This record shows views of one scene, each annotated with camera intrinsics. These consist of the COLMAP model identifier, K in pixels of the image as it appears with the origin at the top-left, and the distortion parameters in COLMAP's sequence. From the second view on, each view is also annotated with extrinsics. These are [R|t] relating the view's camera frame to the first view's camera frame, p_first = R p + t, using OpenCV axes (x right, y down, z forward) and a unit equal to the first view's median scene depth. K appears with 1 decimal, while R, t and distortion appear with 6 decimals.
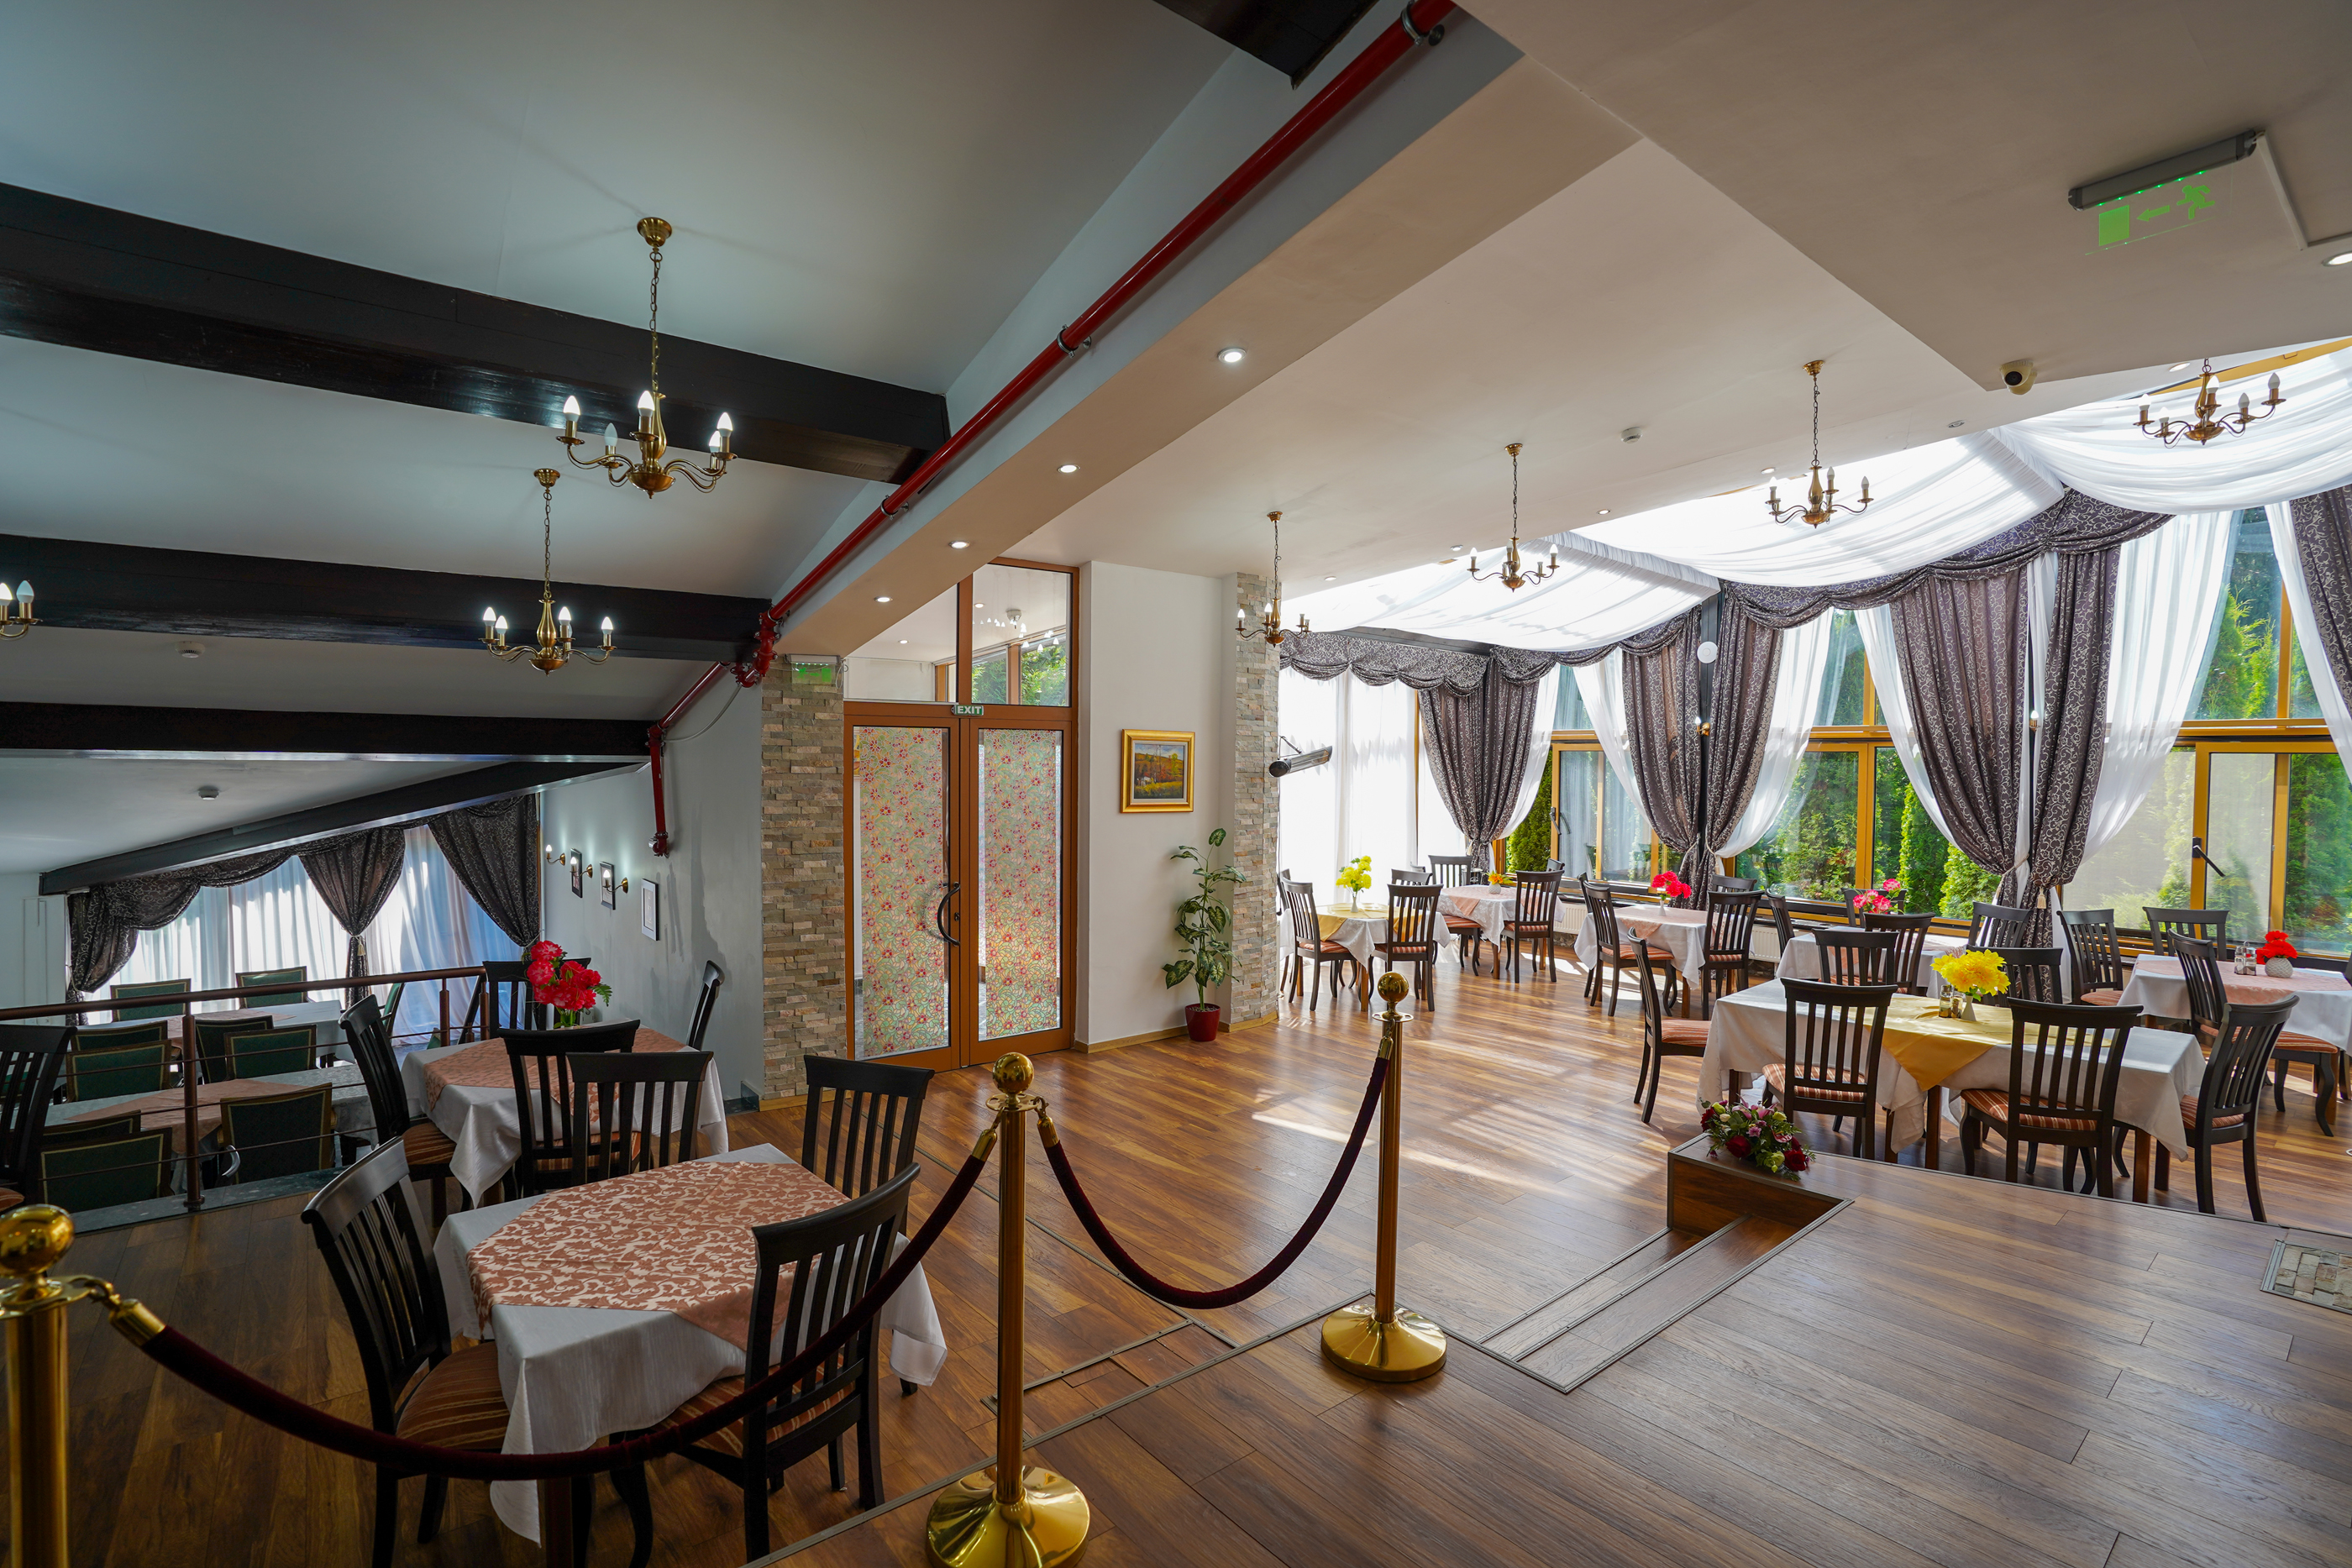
lens RADIAL K [[1088.2, 0, 1169.8], [0, 1088.2, 796.2], [0, 0, 1]] dist [-0.067875, 0.031093]
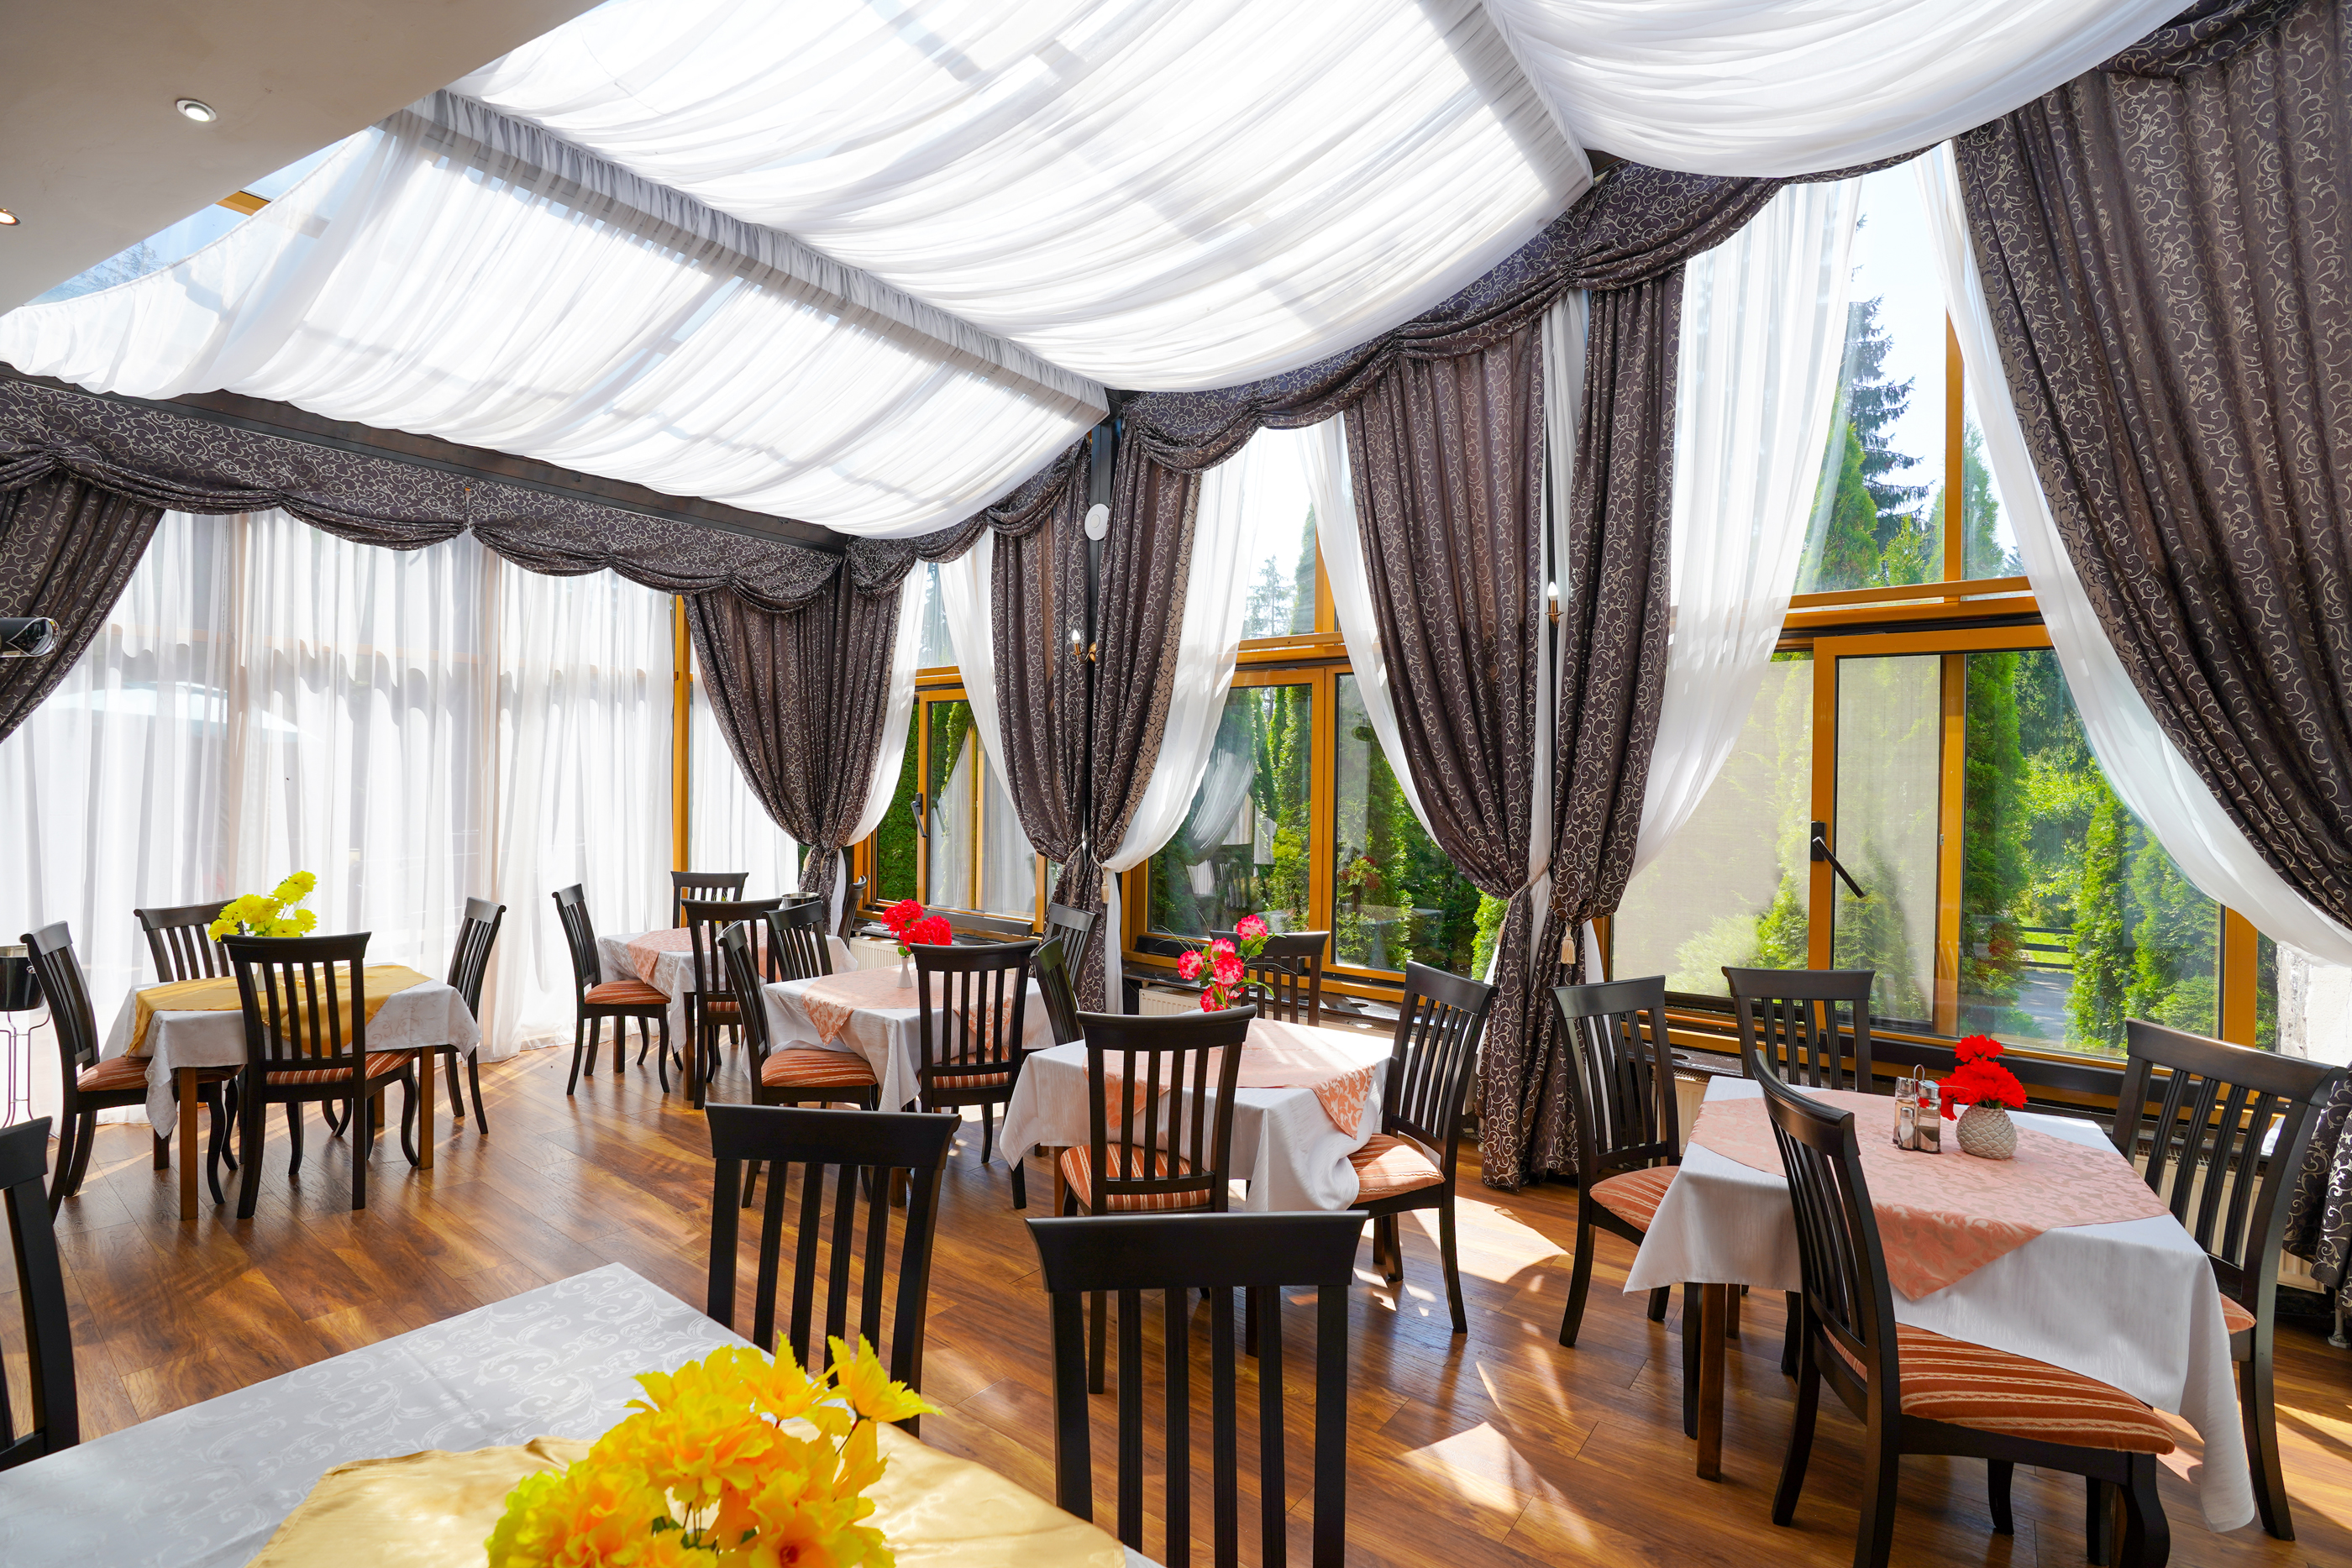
lens RADIAL K [[1088.2, 0, 1169.8], [0, 1088.2, 796.2], [0, 0, 1]] dist [-0.067875, 0.031093]
pose [[0.975439, 0.002994, 0.220249, 0.481932], [0.001044, 0.999834, -0.018216, 0.031382], [-0.220267, 0.017998, 0.975274, 0.487024]]
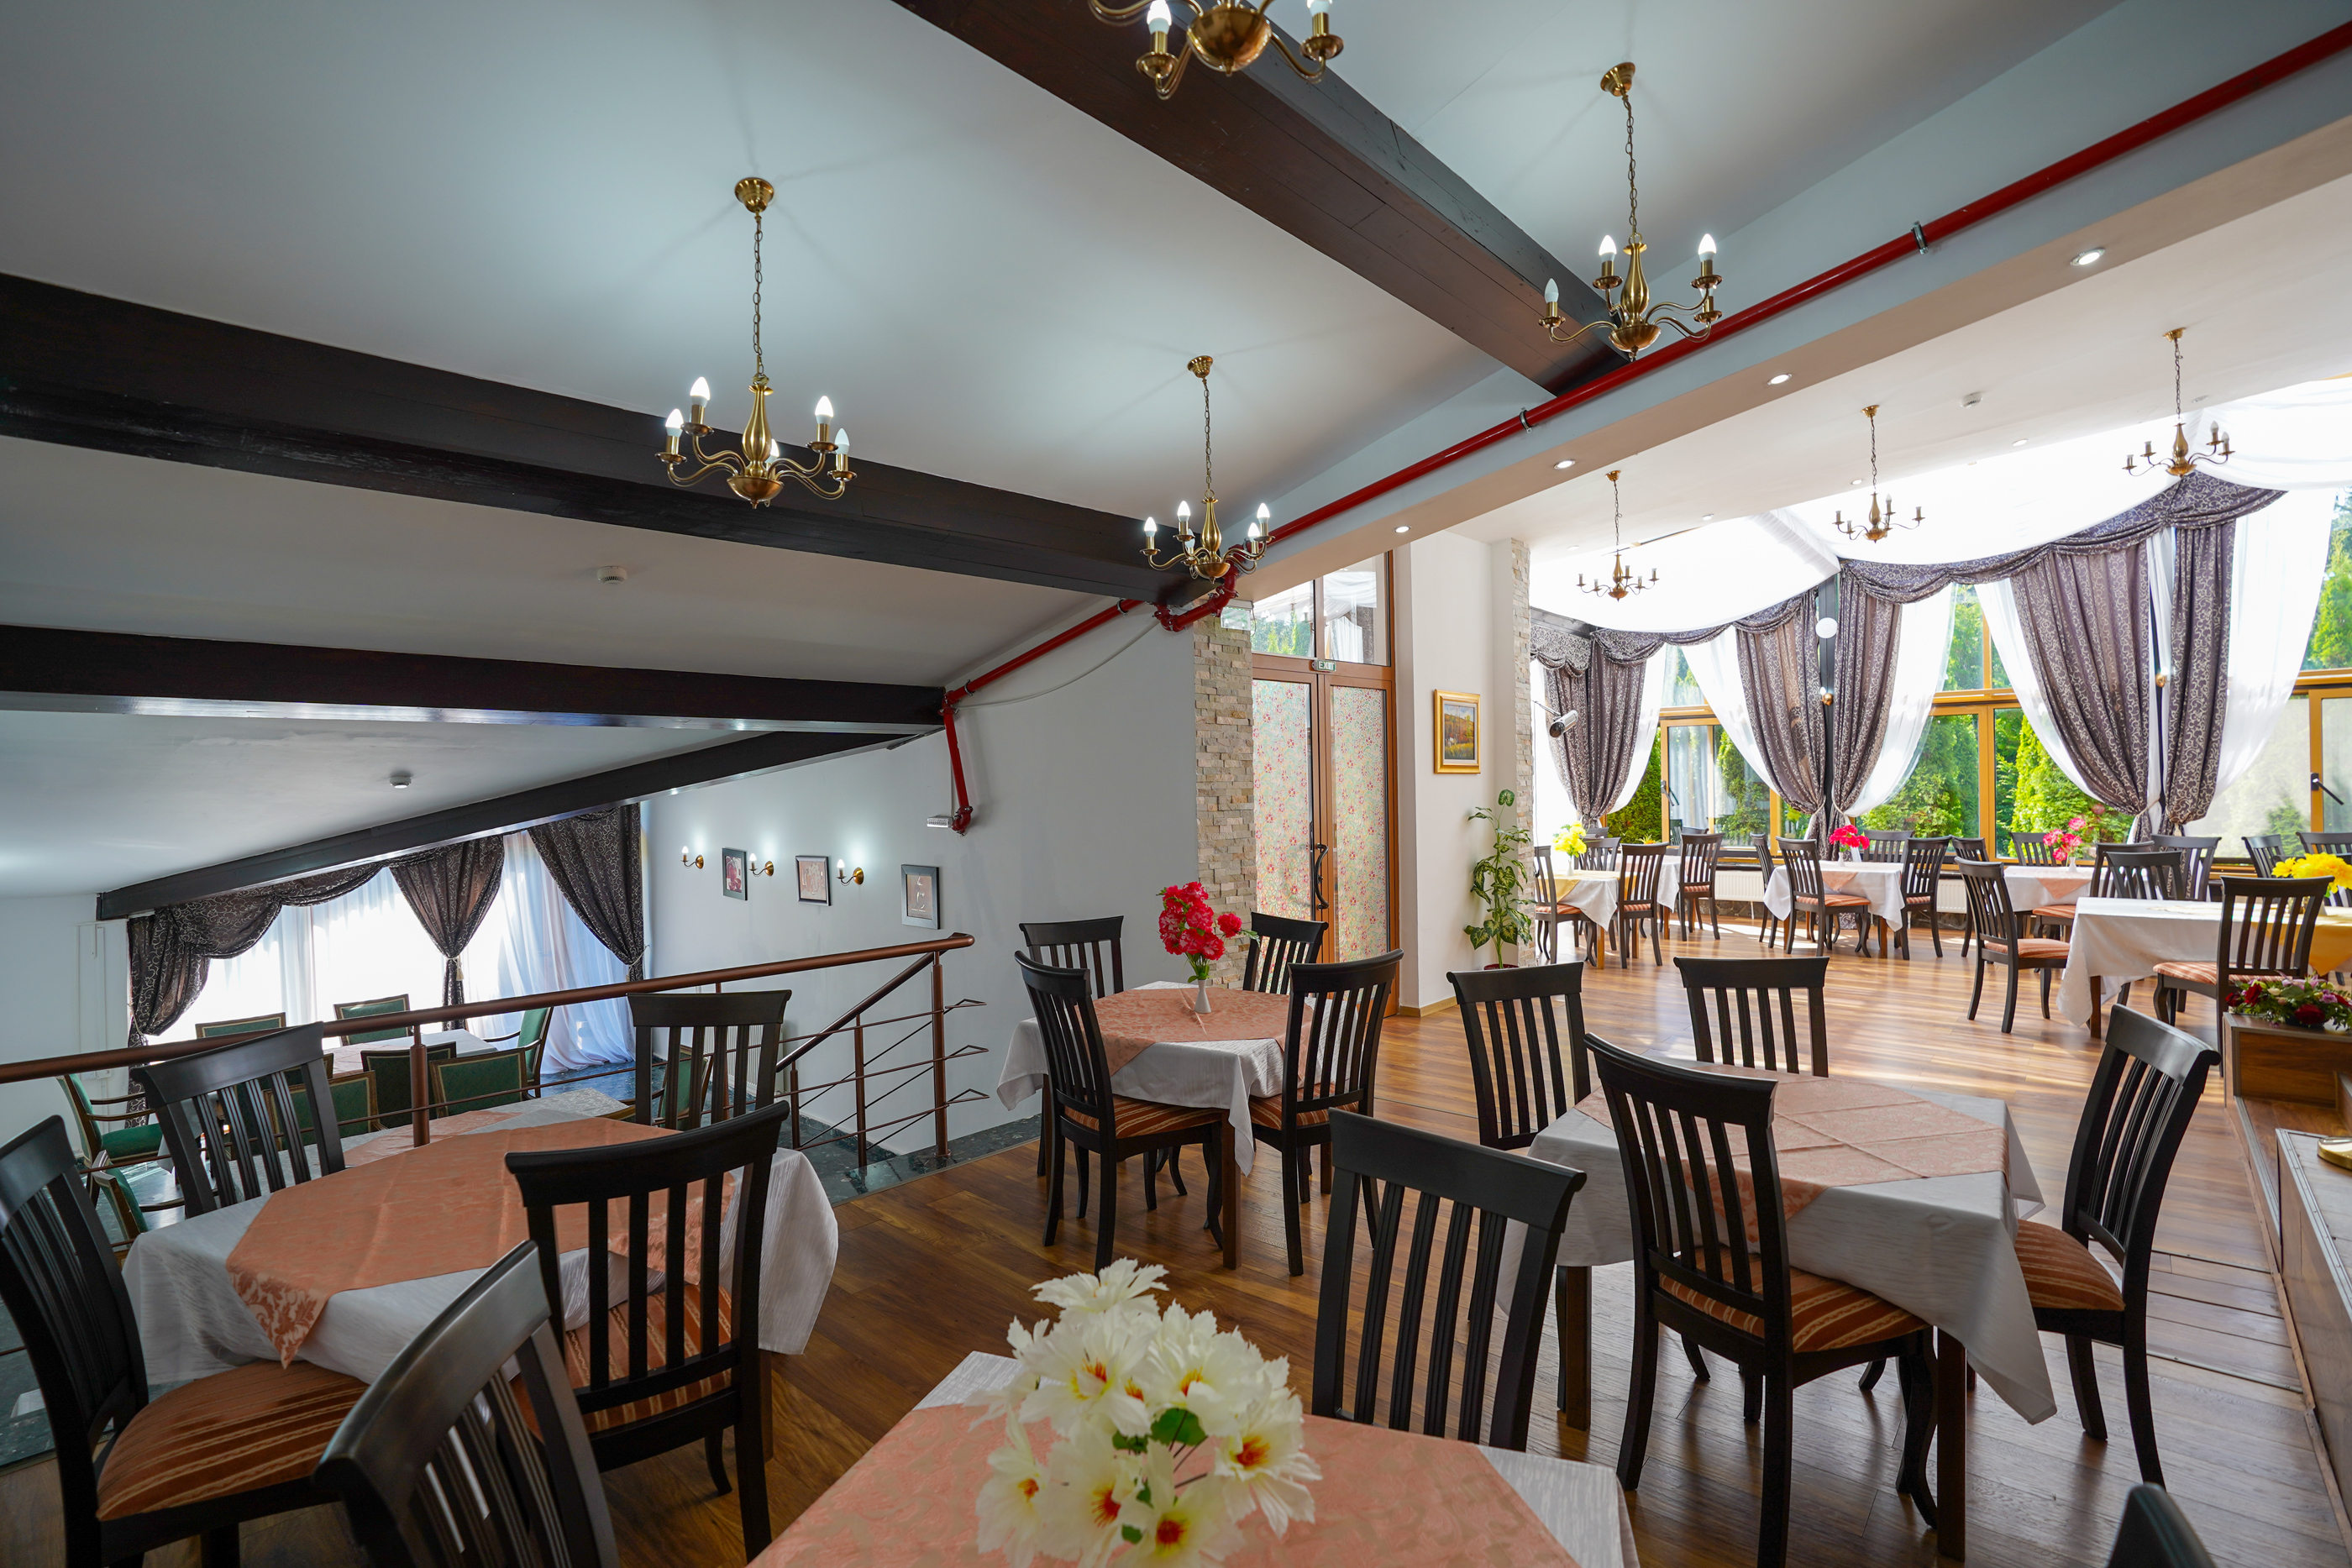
lens RADIAL K [[1088.2, 0, 1169.8], [0, 1088.2, 796.2], [0, 0, 1]] dist [-0.067875, 0.031093]
pose [[0.987997, -0.028615, 0.151800, -0.376765], [0.031933, 0.999301, -0.019462, 0.041236], [-0.151137, 0.024076, 0.988220, 0.050010]]
